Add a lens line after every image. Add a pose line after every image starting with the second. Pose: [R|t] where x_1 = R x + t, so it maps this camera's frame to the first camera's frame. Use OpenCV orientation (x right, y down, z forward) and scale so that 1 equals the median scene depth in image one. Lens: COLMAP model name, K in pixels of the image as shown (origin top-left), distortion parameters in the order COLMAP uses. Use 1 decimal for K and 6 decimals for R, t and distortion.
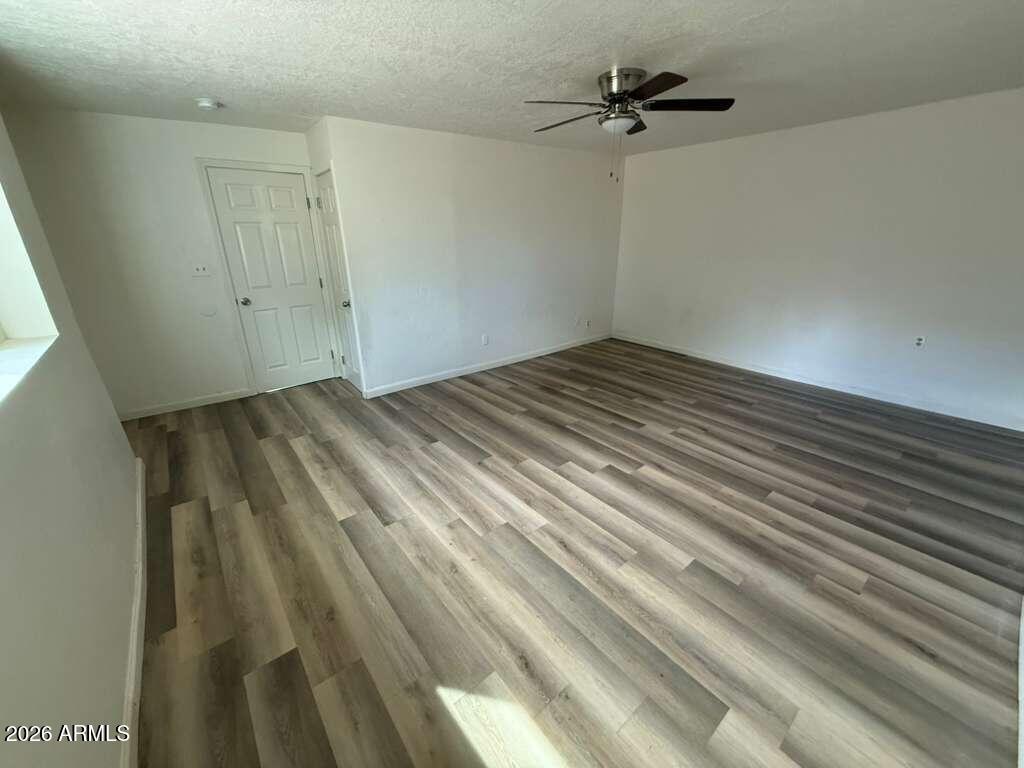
lens RADIAL K [[408.8, 0, 509.5], [0, 408.8, 382.5], [0, 0, 1]] dist [0.000333, 0.000577]
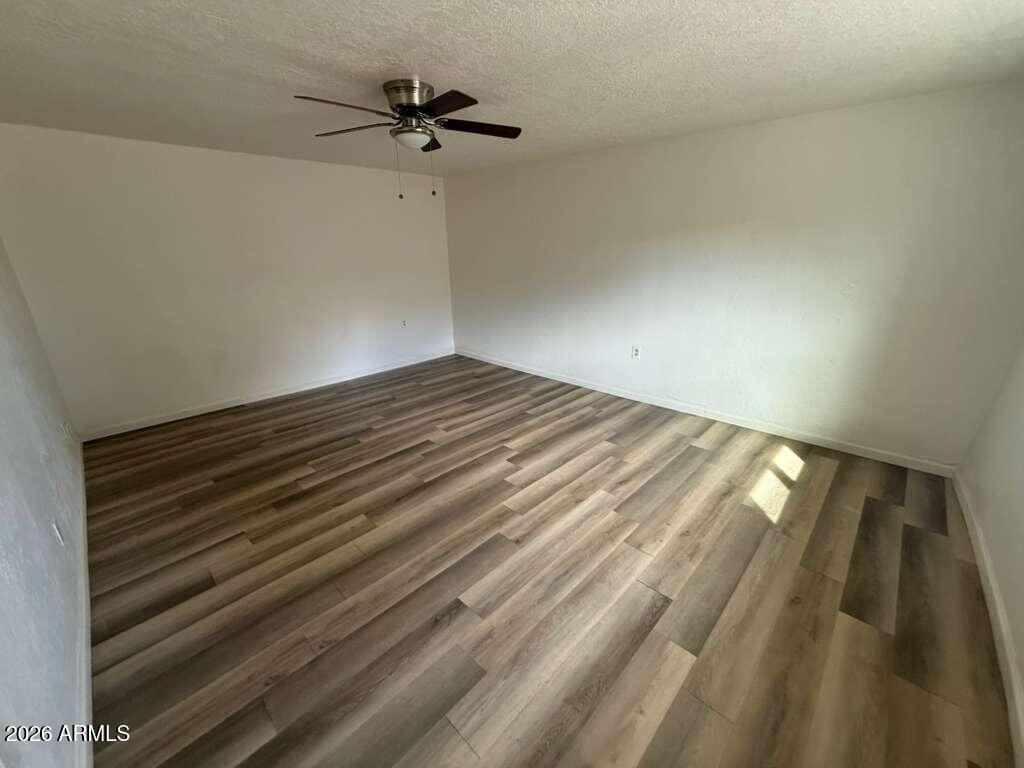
lens RADIAL K [[408.8, 0, 509.5], [0, 408.8, 382.5], [0, 0, 1]] dist [0.000333, 0.000577]
pose [[-0.121615, -0.302646, 0.945312, -0.731310], [0.360949, 0.873693, 0.326154, -0.336107], [-0.924622, 0.380874, 0.002986, 0.910074]]
